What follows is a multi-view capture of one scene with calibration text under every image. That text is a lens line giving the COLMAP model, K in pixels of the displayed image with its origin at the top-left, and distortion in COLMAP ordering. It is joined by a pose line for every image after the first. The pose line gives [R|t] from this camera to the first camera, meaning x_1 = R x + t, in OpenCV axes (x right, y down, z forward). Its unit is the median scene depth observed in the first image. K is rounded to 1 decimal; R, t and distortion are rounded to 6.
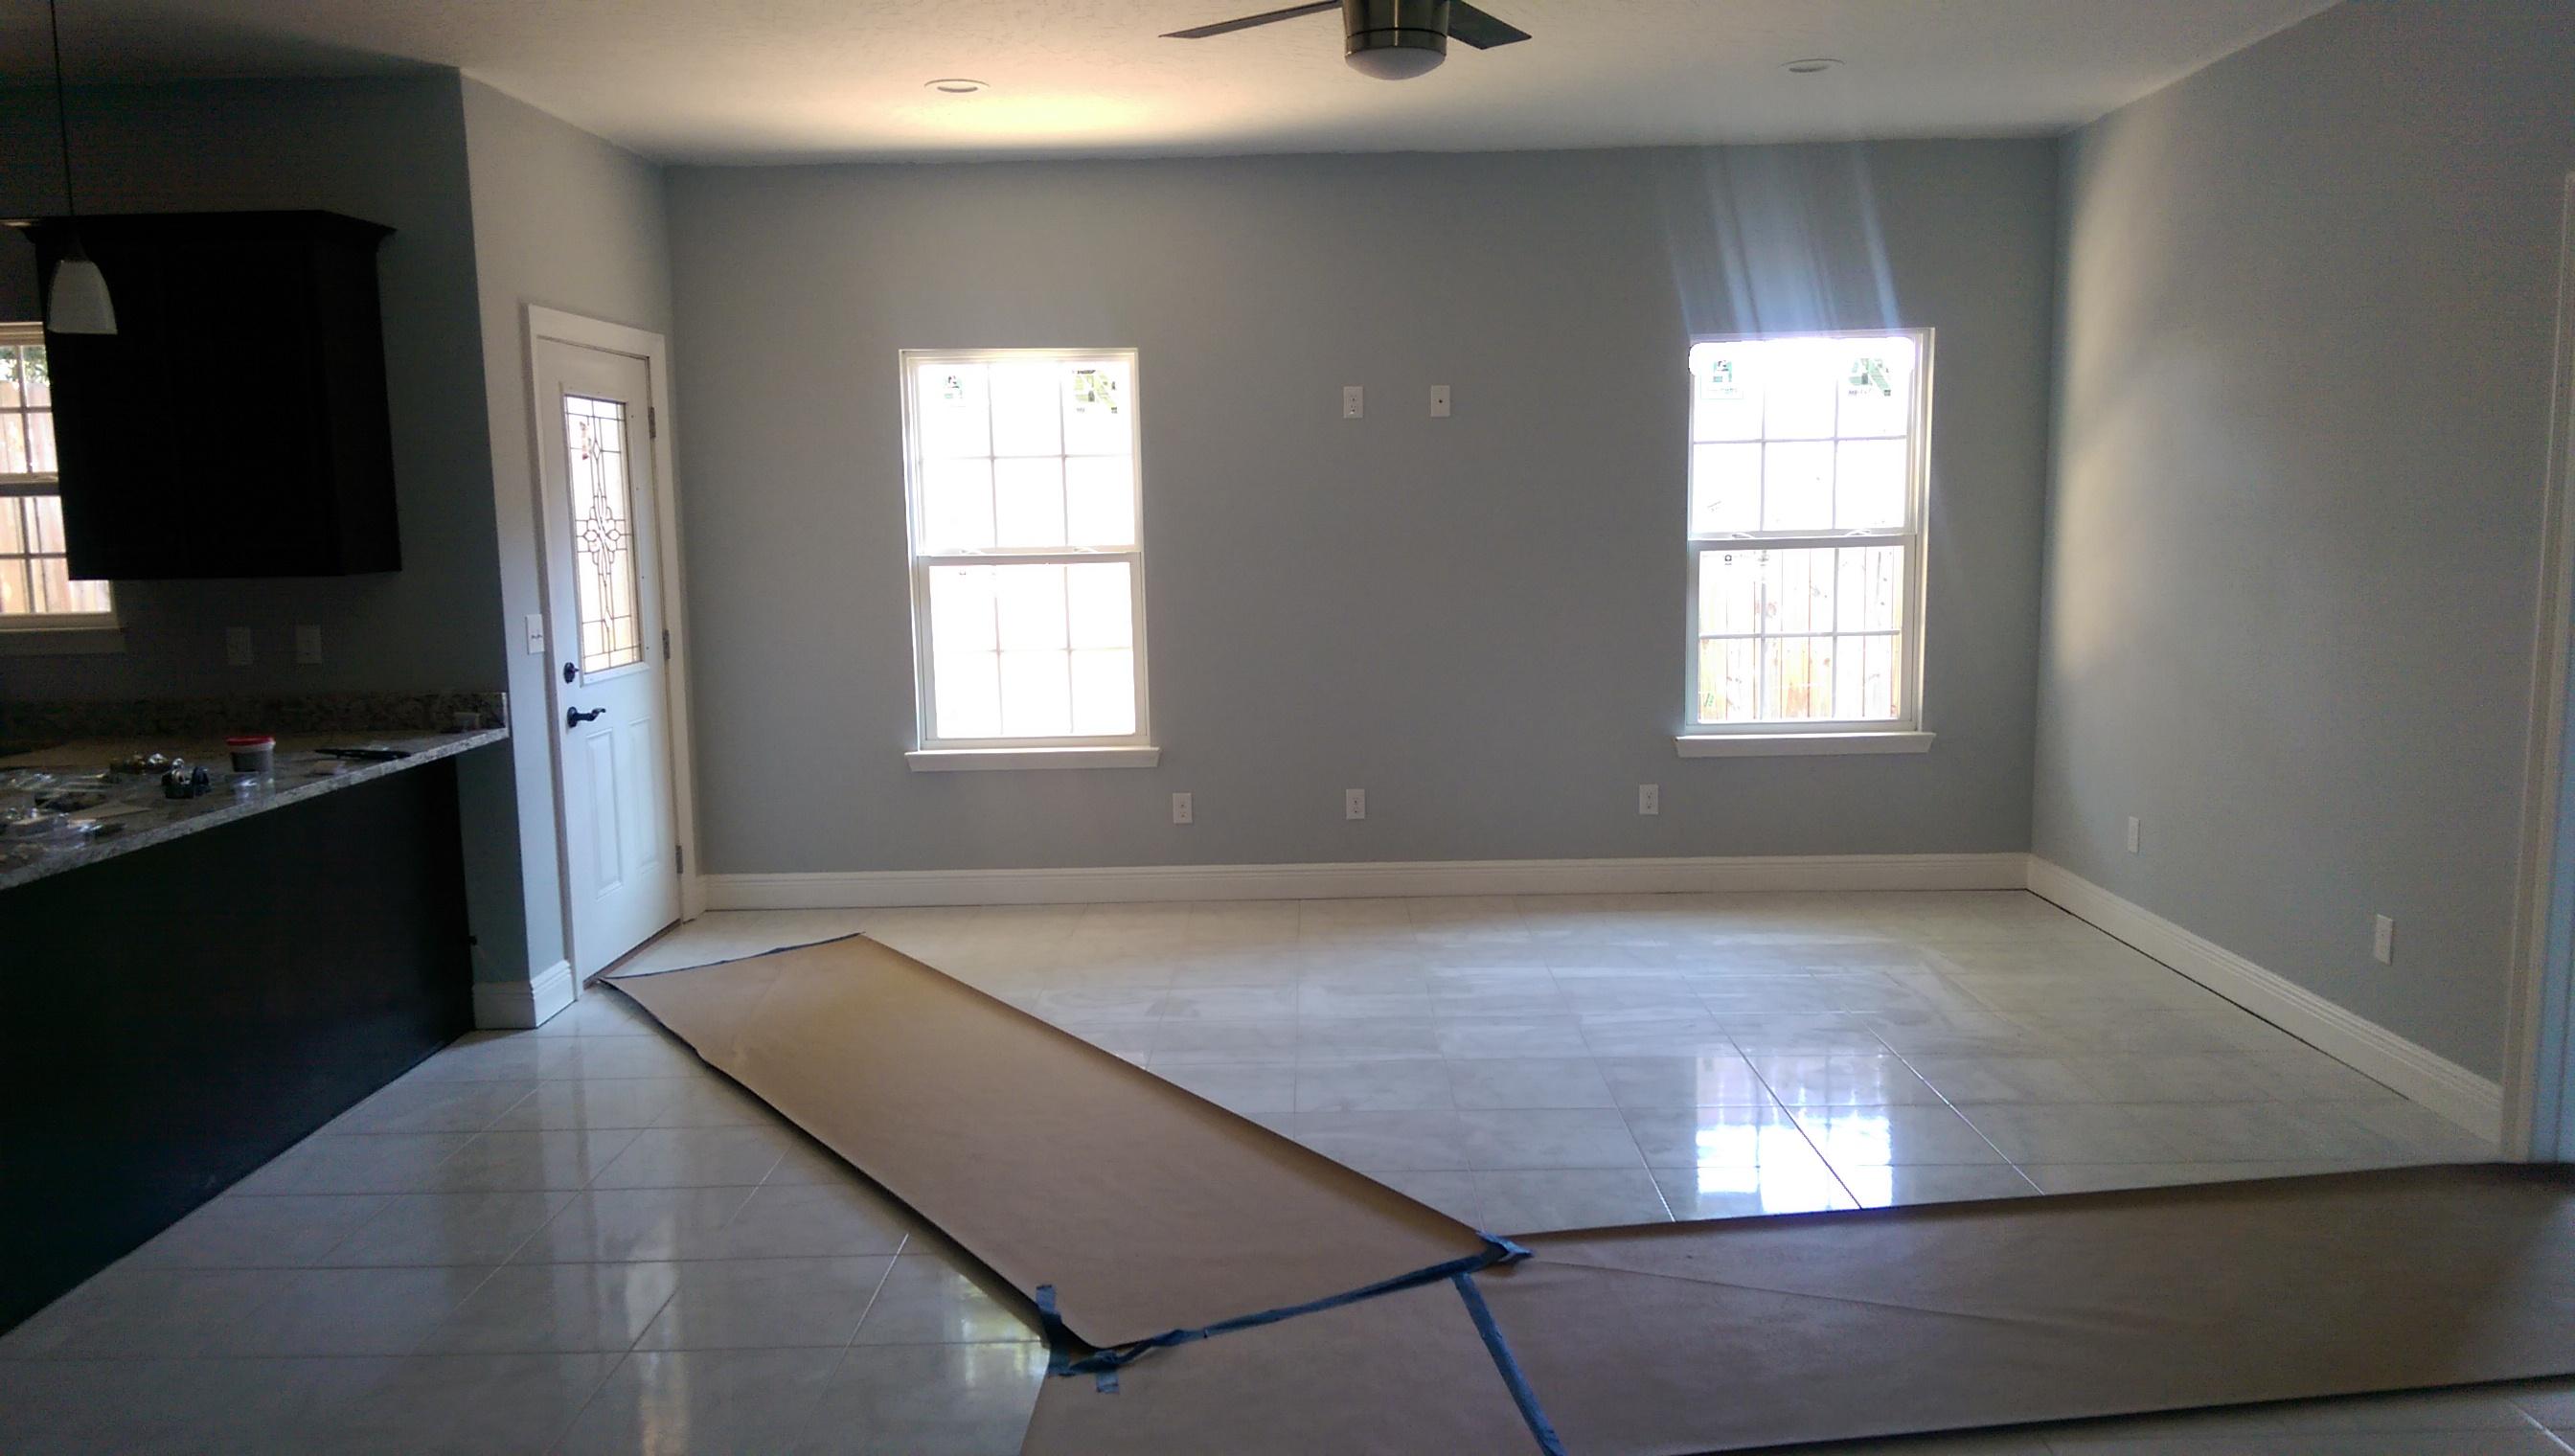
lens RADIAL K [[1820.4, 0, 1291.7], [0, 1820.4, 737.0], [0, 0, 1]] dist [0.102139, -0.154150]
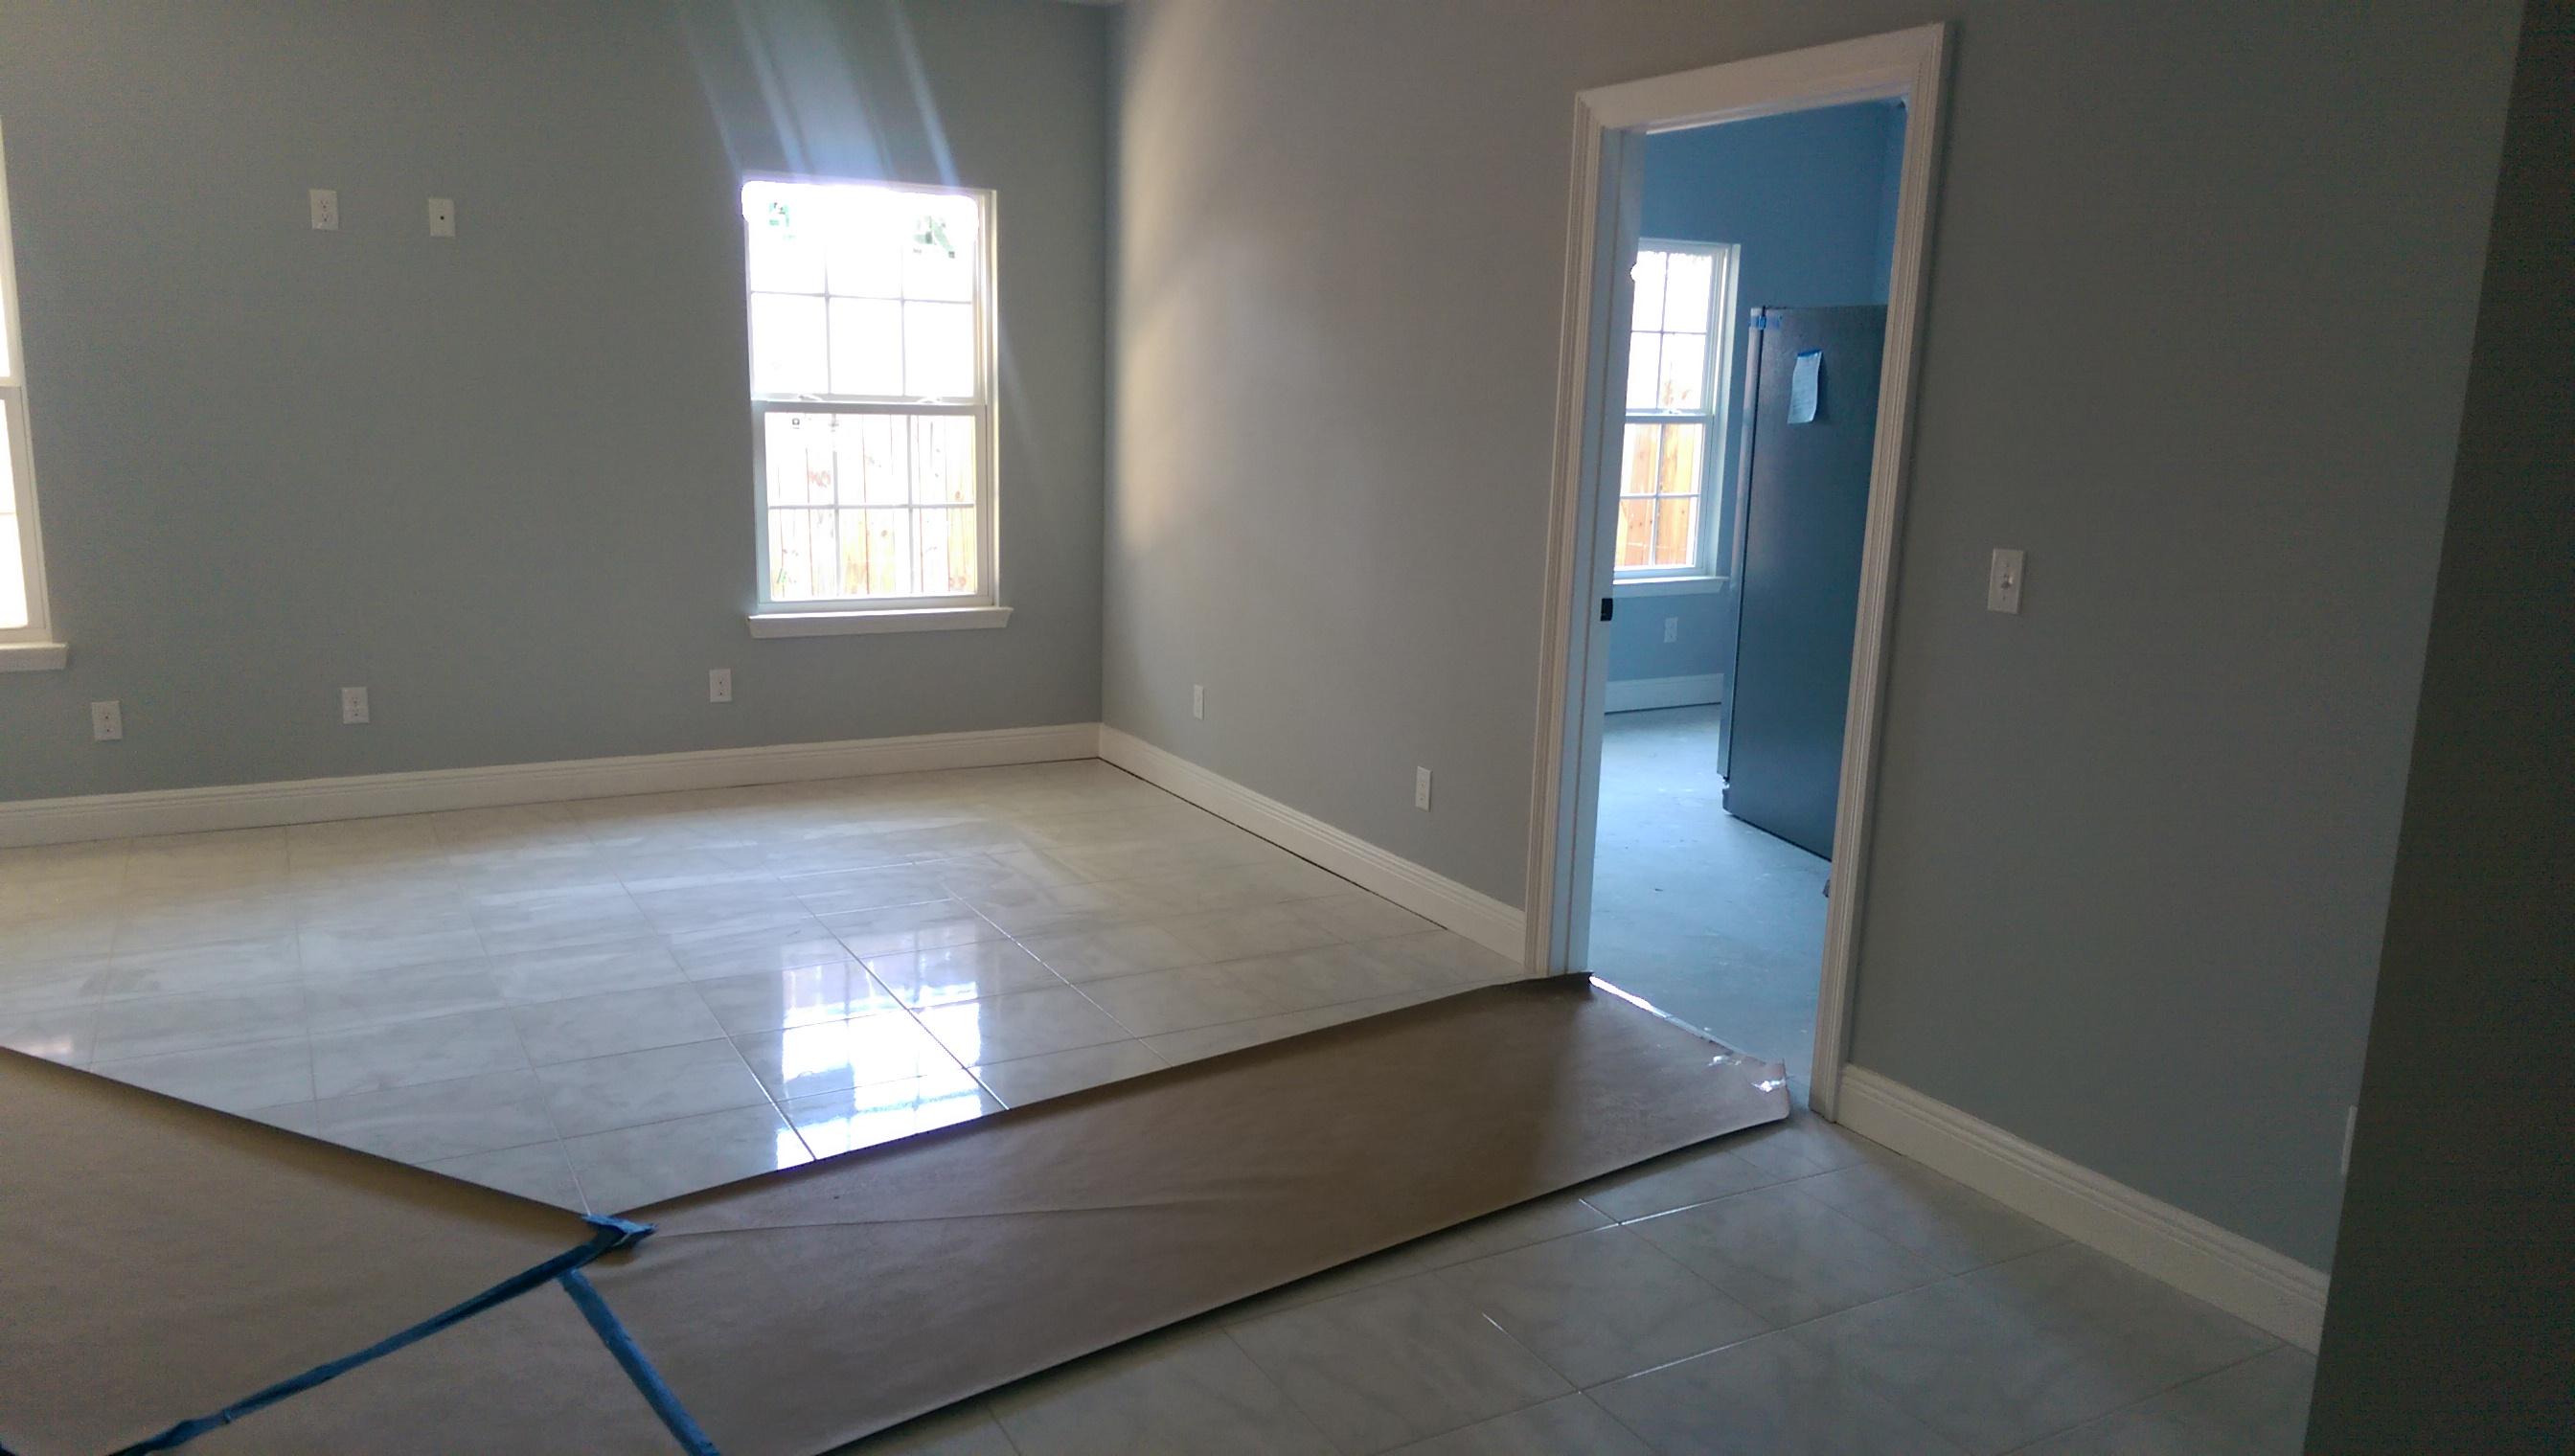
lens RADIAL K [[1820.4, 0, 1291.7], [0, 1820.4, 737.0], [0, 0, 1]] dist [0.102139, -0.154150]
pose [[0.866028, -0.054424, 0.497025, -0.018859], [0.019097, 0.996933, 0.075888, -0.005546], [-0.499631, -0.056229, 0.864411, 0.080686]]
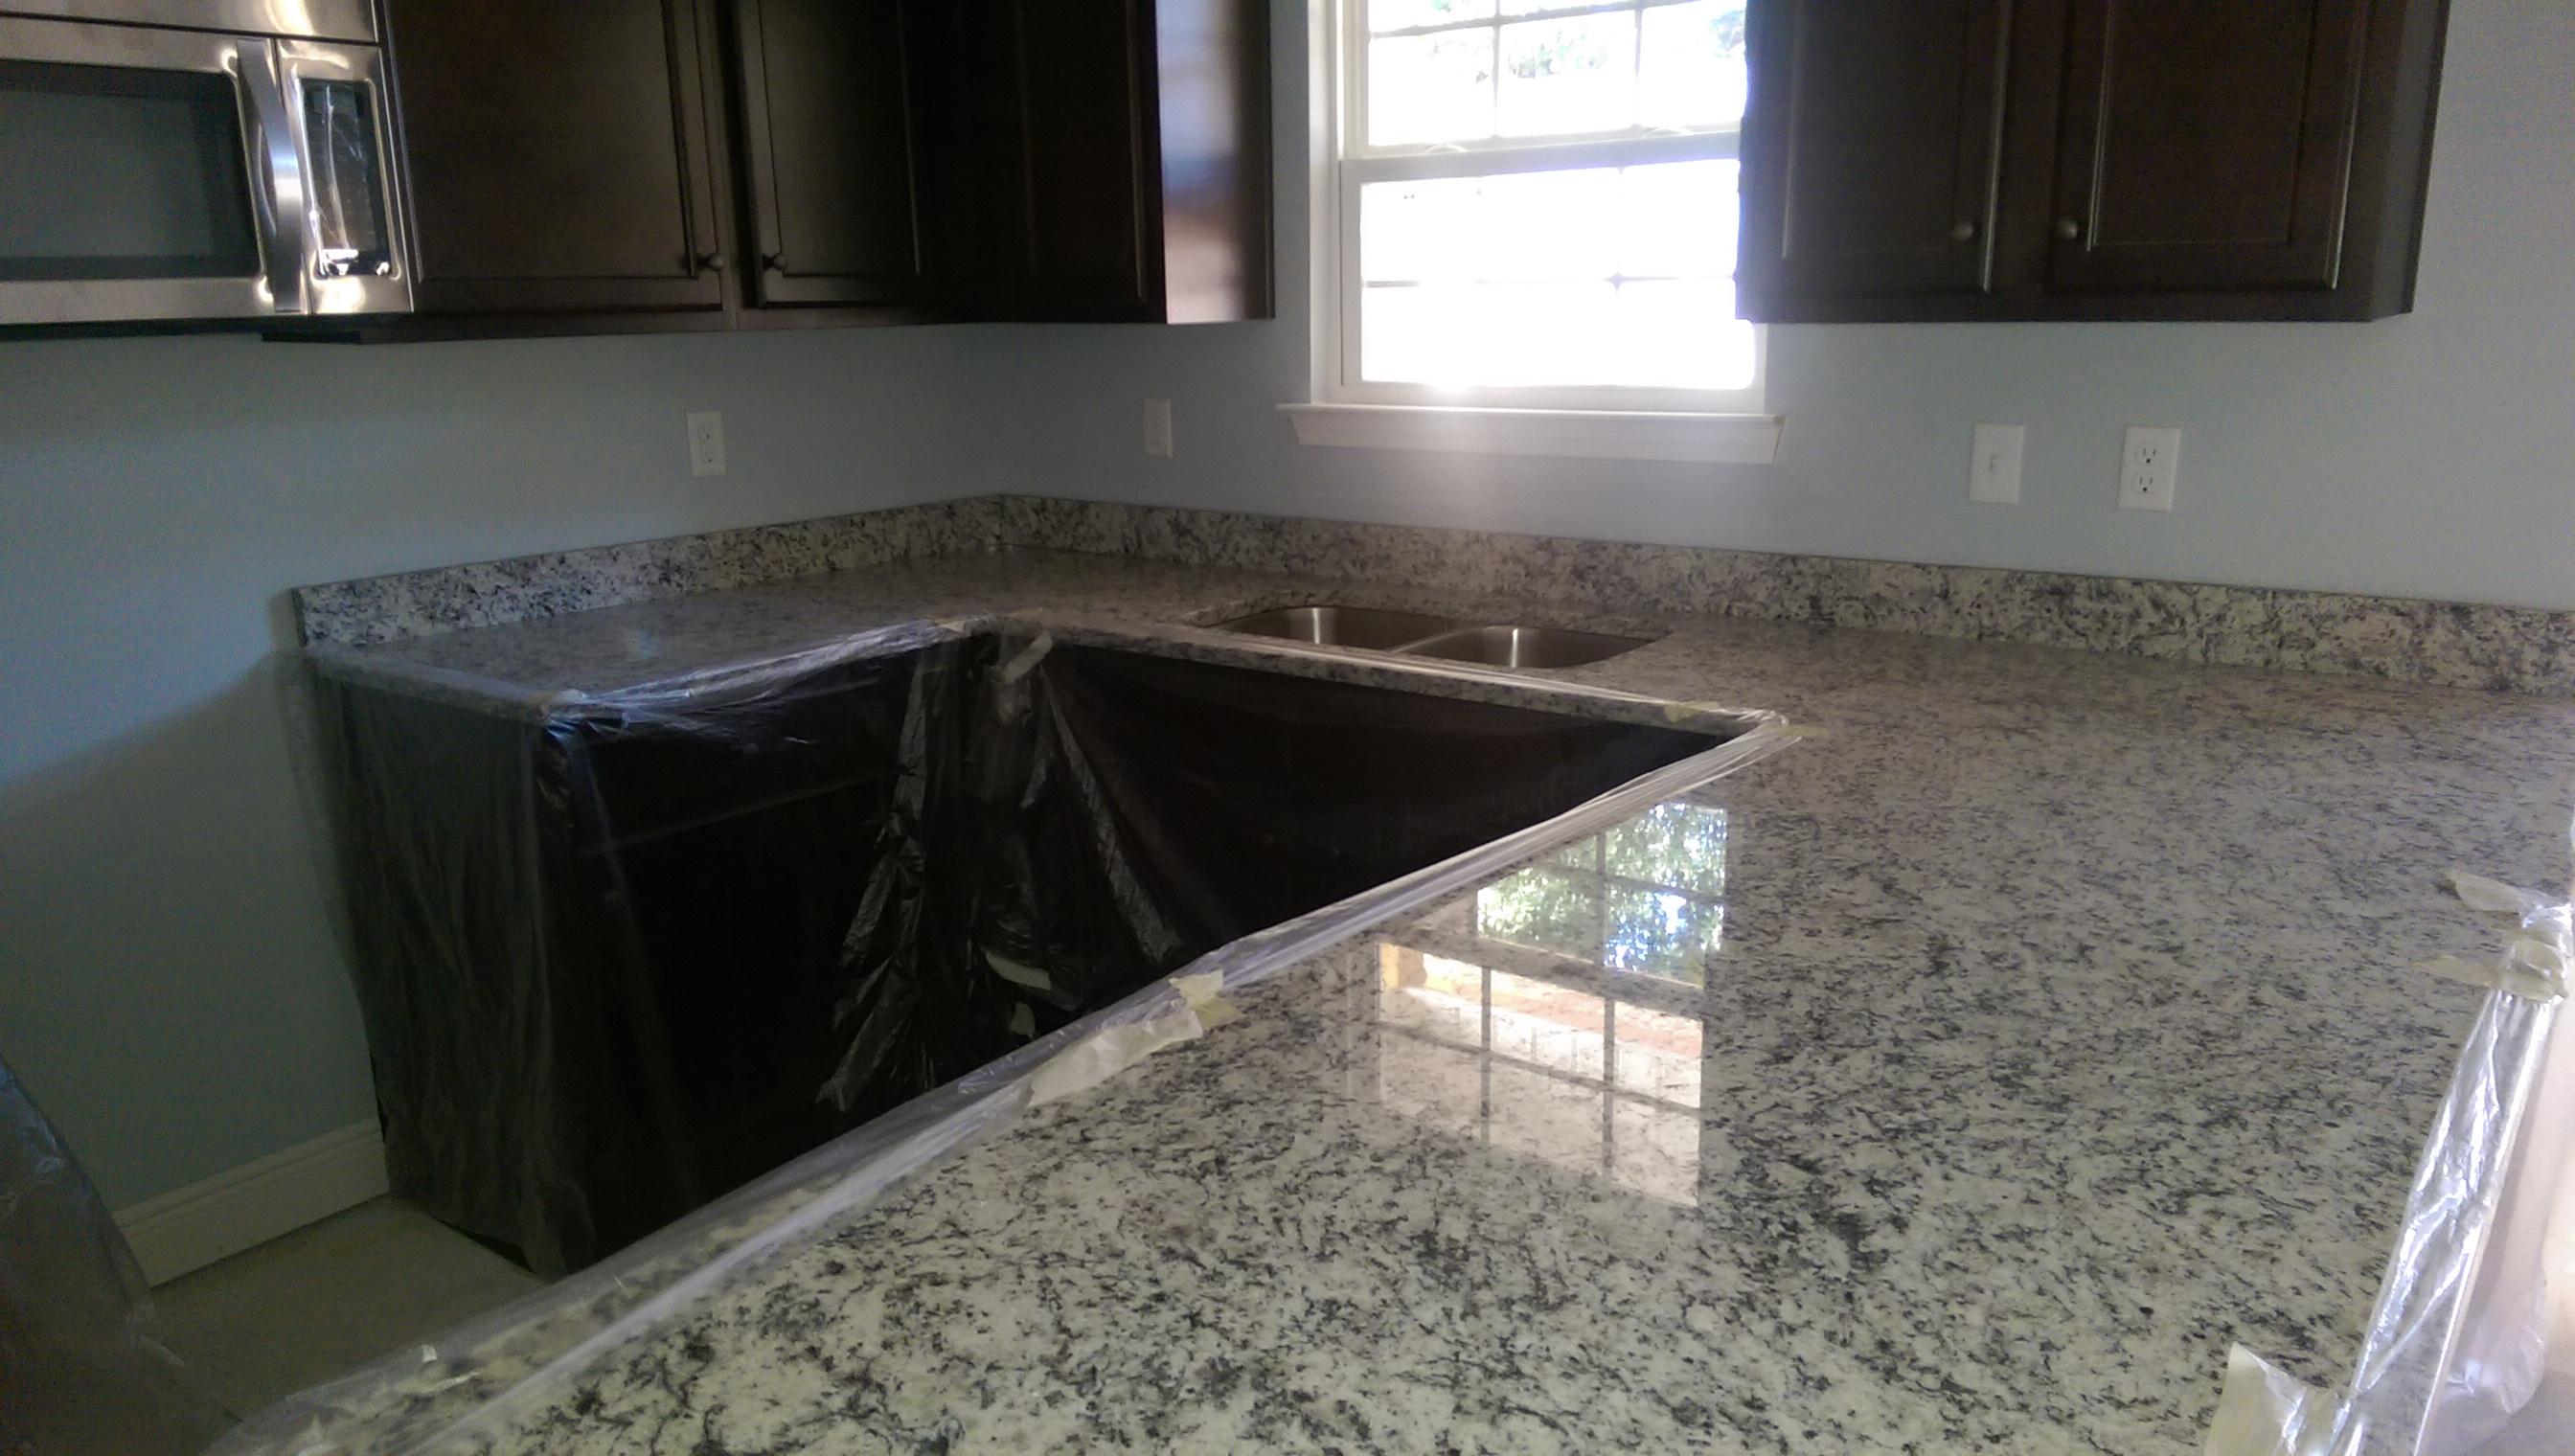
lens RADIAL K [[1820.4, 0, 1291.7], [0, 1820.4, 737.0], [0, 0, 1]] dist [0.102139, -0.154150]
pose [[0.807761, 0.150237, -0.570045, -0.422256], [-0.075795, 0.985422, 0.152309, -0.037606], [0.584618, -0.079823, 0.807373, 0.476057]]
